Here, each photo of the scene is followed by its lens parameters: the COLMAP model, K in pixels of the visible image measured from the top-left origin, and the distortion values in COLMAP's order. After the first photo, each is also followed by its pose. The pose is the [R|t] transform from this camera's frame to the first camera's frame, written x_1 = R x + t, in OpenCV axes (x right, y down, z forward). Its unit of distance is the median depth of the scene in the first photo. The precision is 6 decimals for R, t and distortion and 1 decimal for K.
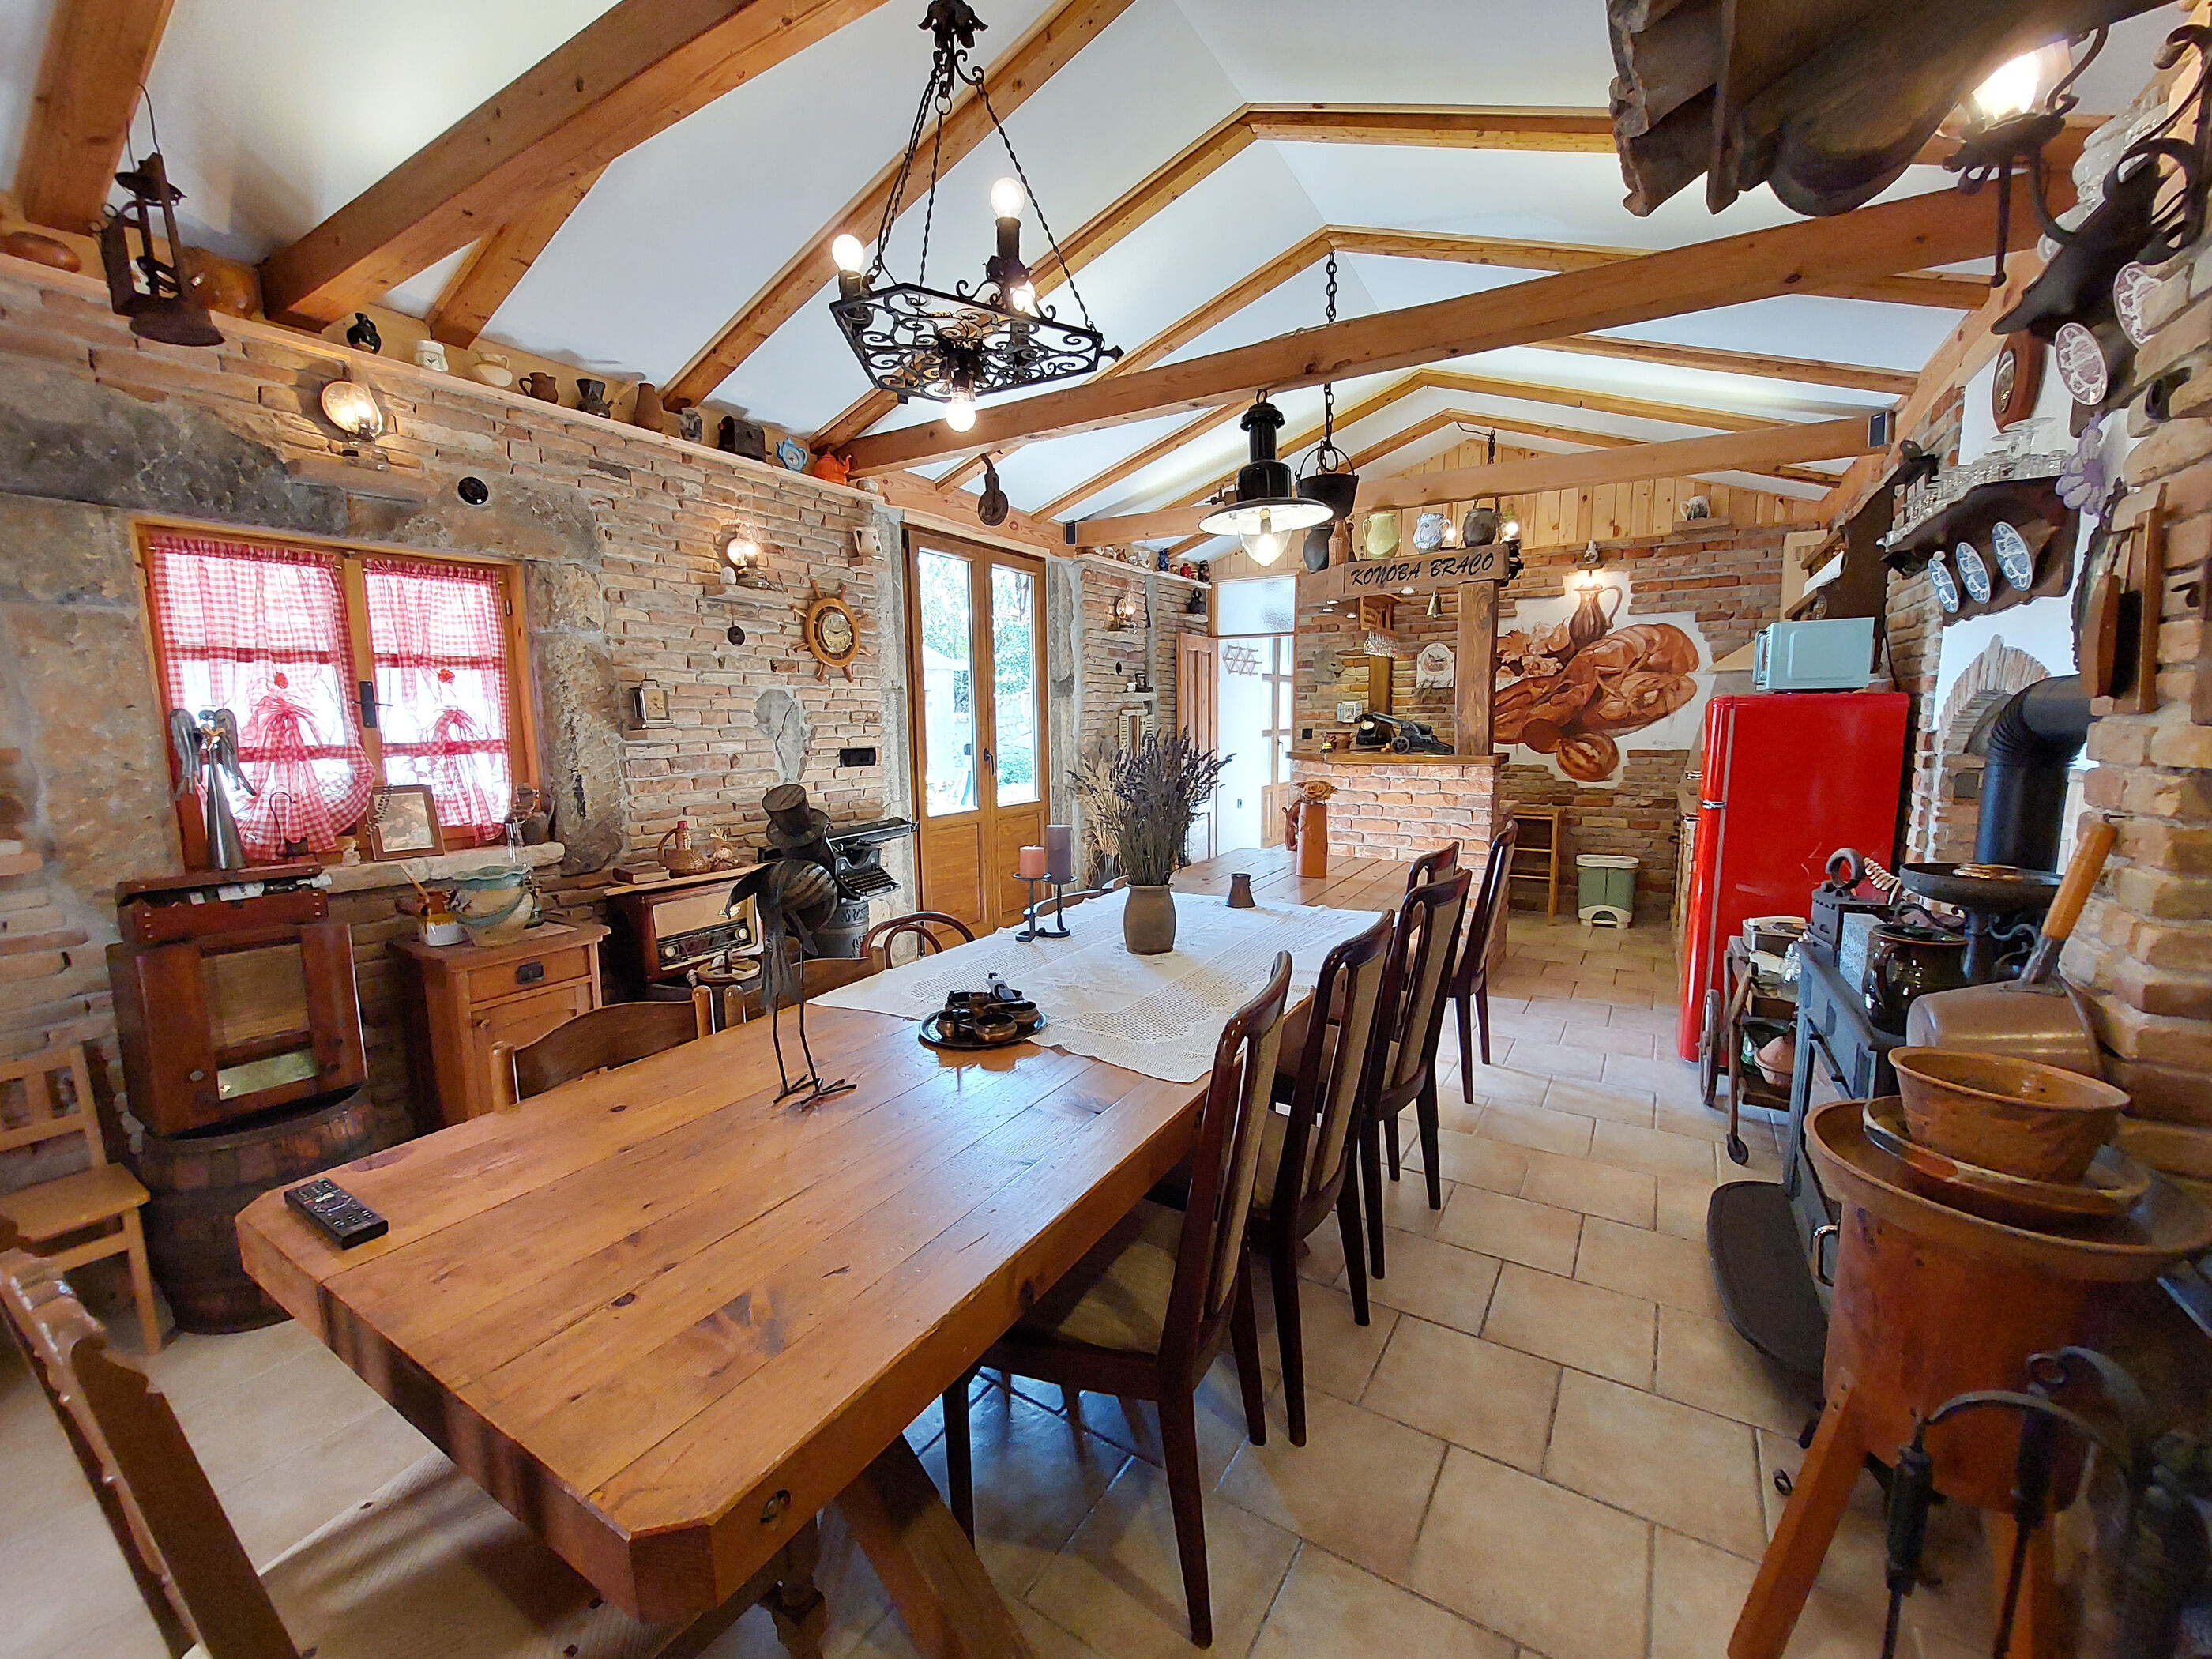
lens RADIAL K [[879.7, 0, 1104.3], [0, 879.7, 830.7], [0, 0, 1]] dist [-0.011493, -0.000715]
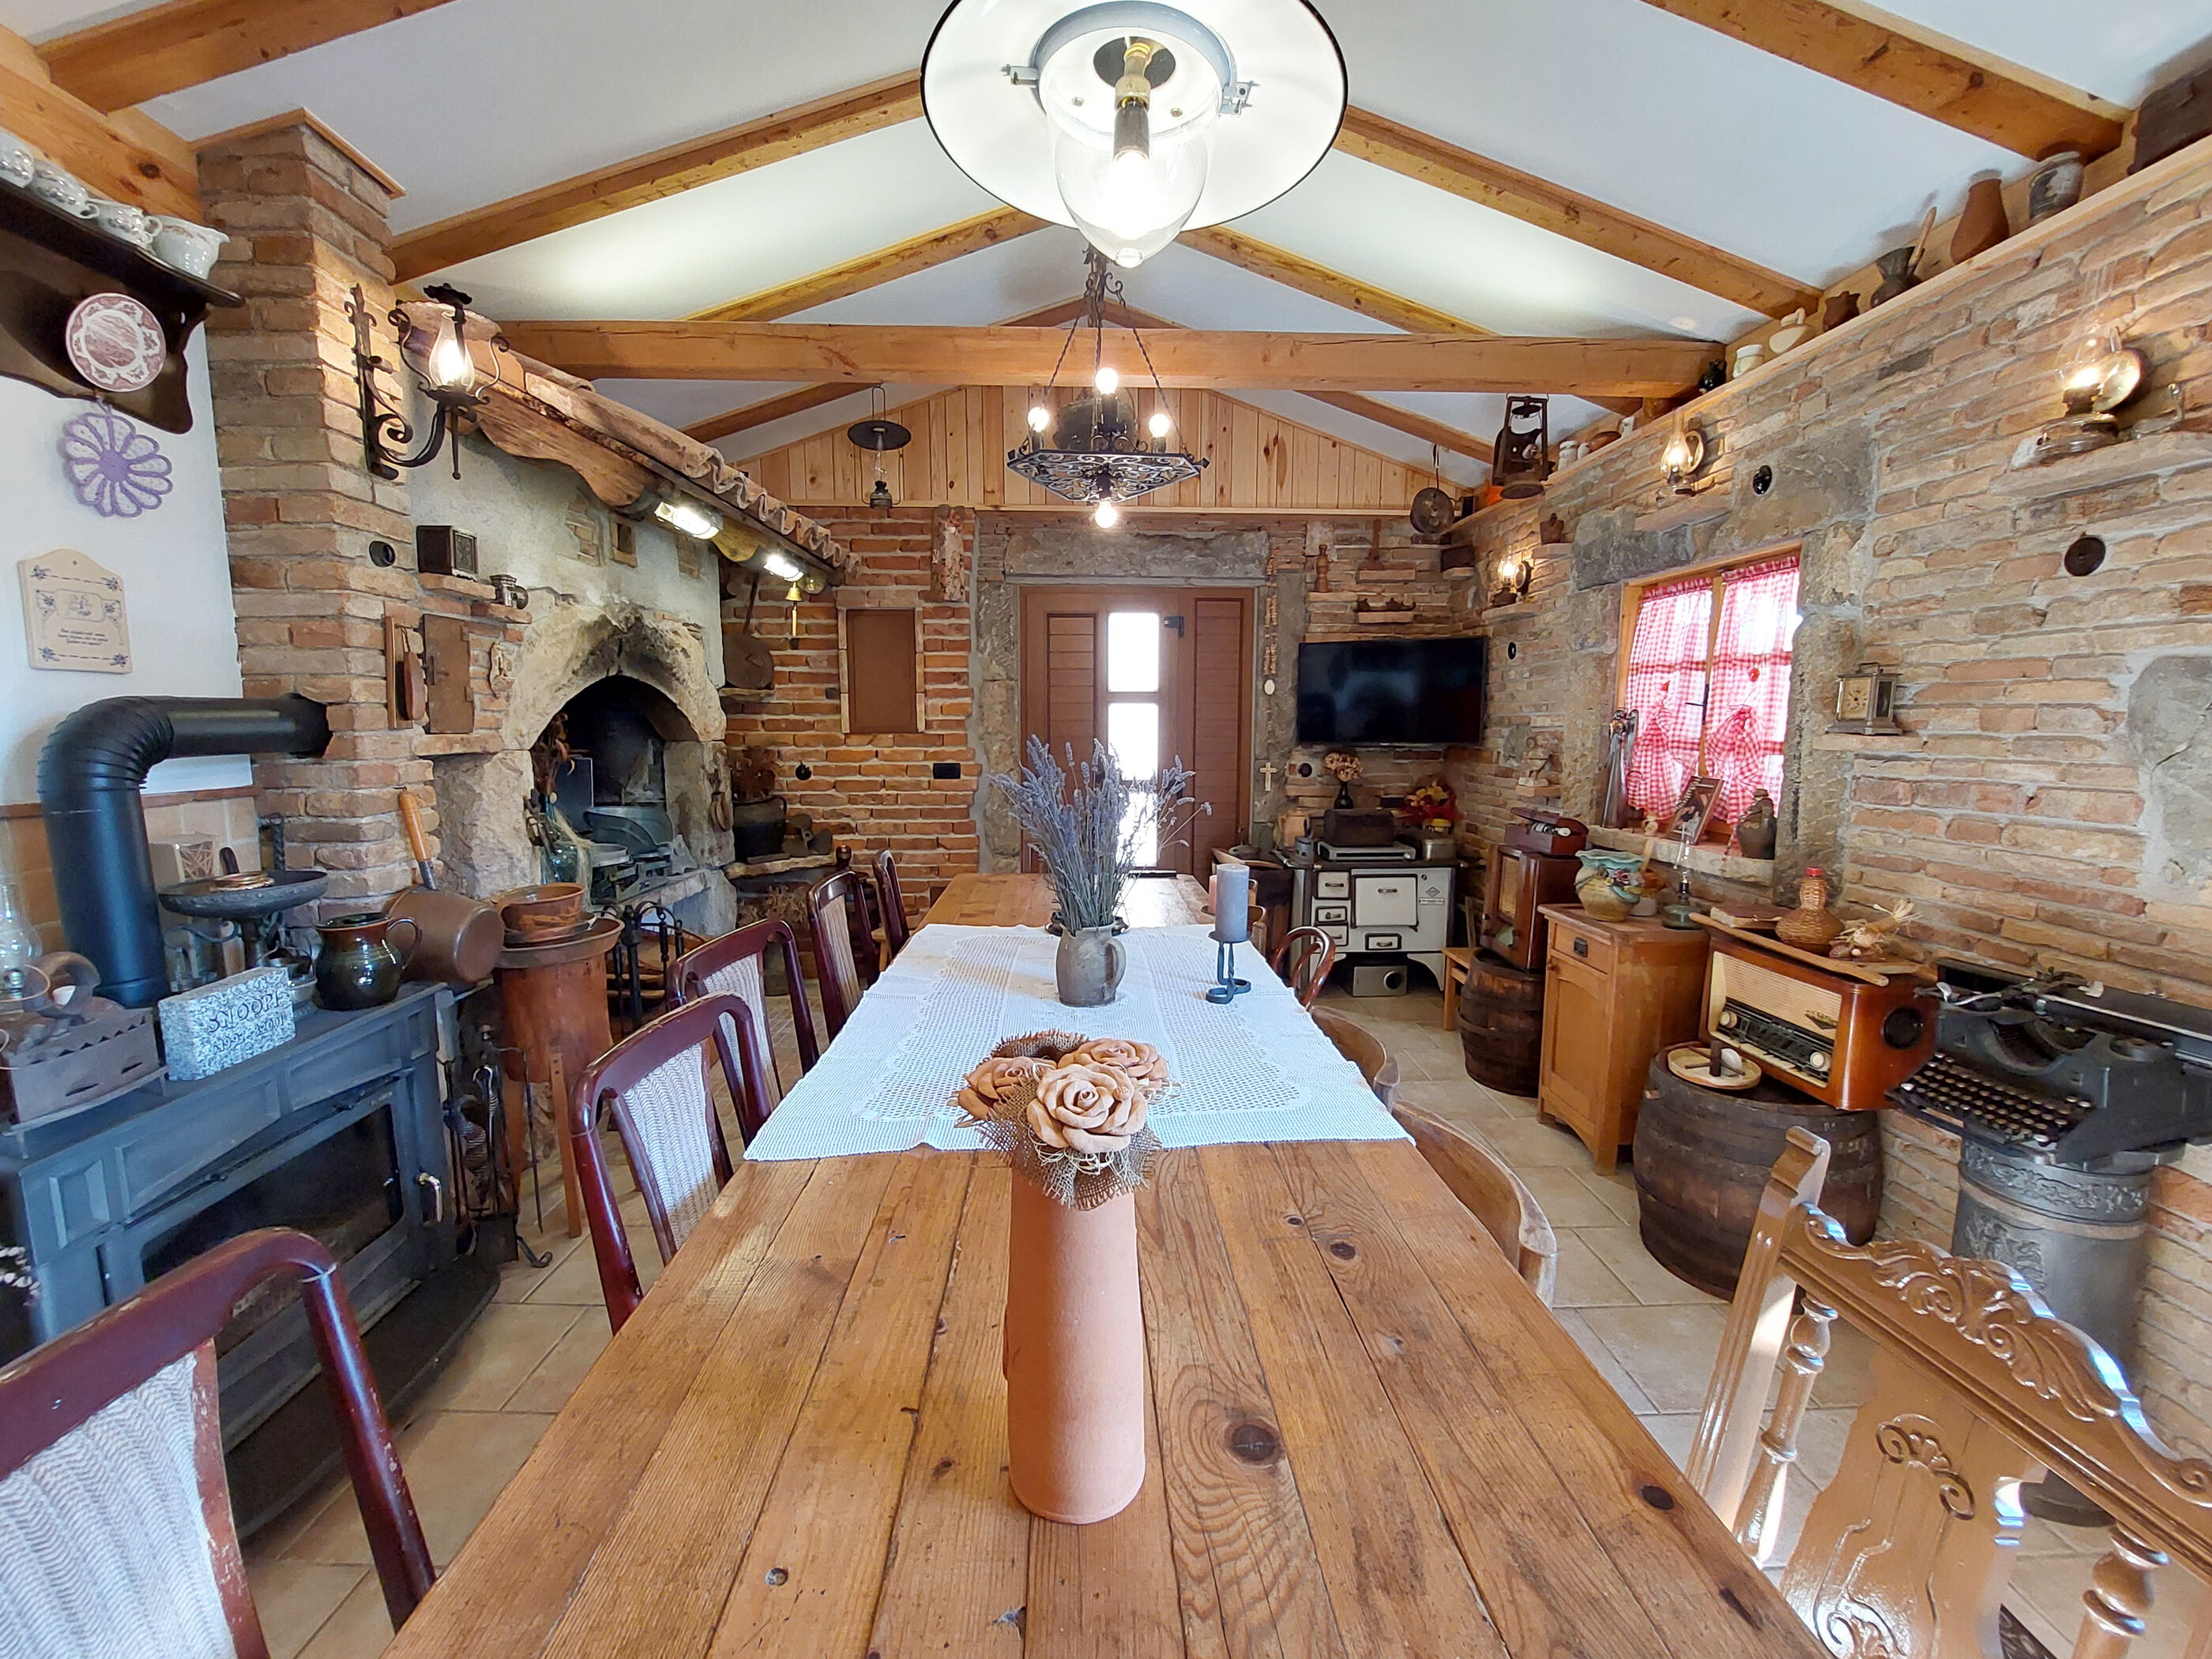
lens RADIAL K [[879.7, 0, 1104.3], [0, 879.7, 830.7], [0, 0, 1]] dist [-0.011493, -0.000715]
pose [[-0.838161, 0.072900, -0.540529, 0.200594], [-0.068444, 0.969136, 0.236837, -0.090681], [0.541111, 0.235503, -0.807302, 0.689883]]
